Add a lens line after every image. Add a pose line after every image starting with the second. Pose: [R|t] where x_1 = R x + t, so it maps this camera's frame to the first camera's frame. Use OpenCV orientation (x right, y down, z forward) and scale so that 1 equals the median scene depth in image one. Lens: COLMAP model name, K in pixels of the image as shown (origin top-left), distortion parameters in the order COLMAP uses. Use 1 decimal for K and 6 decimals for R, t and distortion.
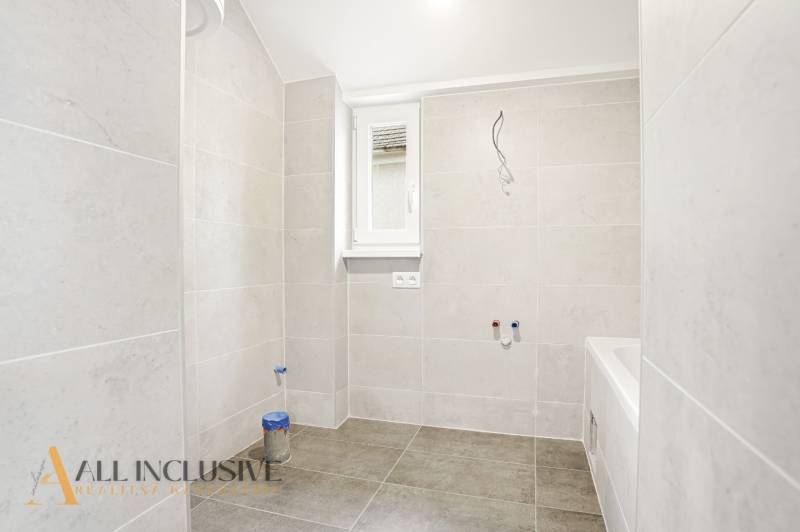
lens RADIAL K [[387.3, 0, 400.0], [0, 387.3, 266.0], [0, 0, 1]] dist [-0.054655, 0.000124]
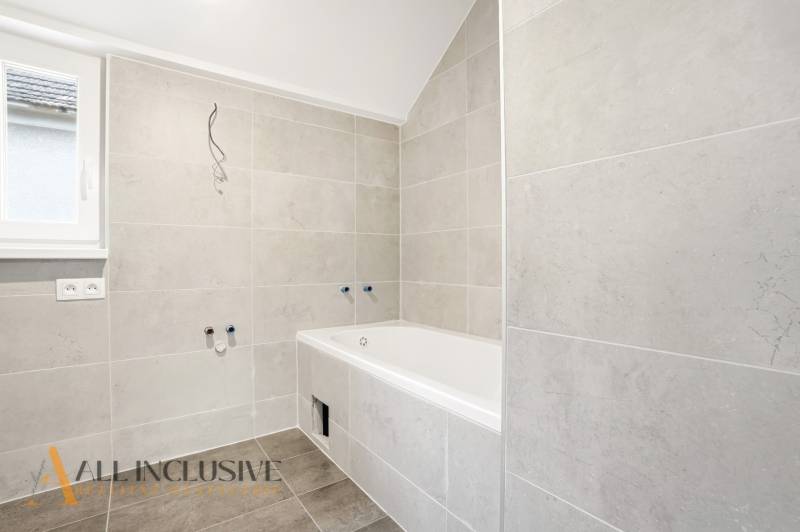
lens RADIAL K [[384.9, 0, 398.2], [0, 384.9, 263.4], [0, 0, 1]] dist [-0.060513, 0.019767]
pose [[0.619796, -0.006639, 0.784735, -0.184566], [0.013816, 0.999902, -0.002453, -0.004059], [-0.784641, 0.012362, 0.619827, 0.078505]]
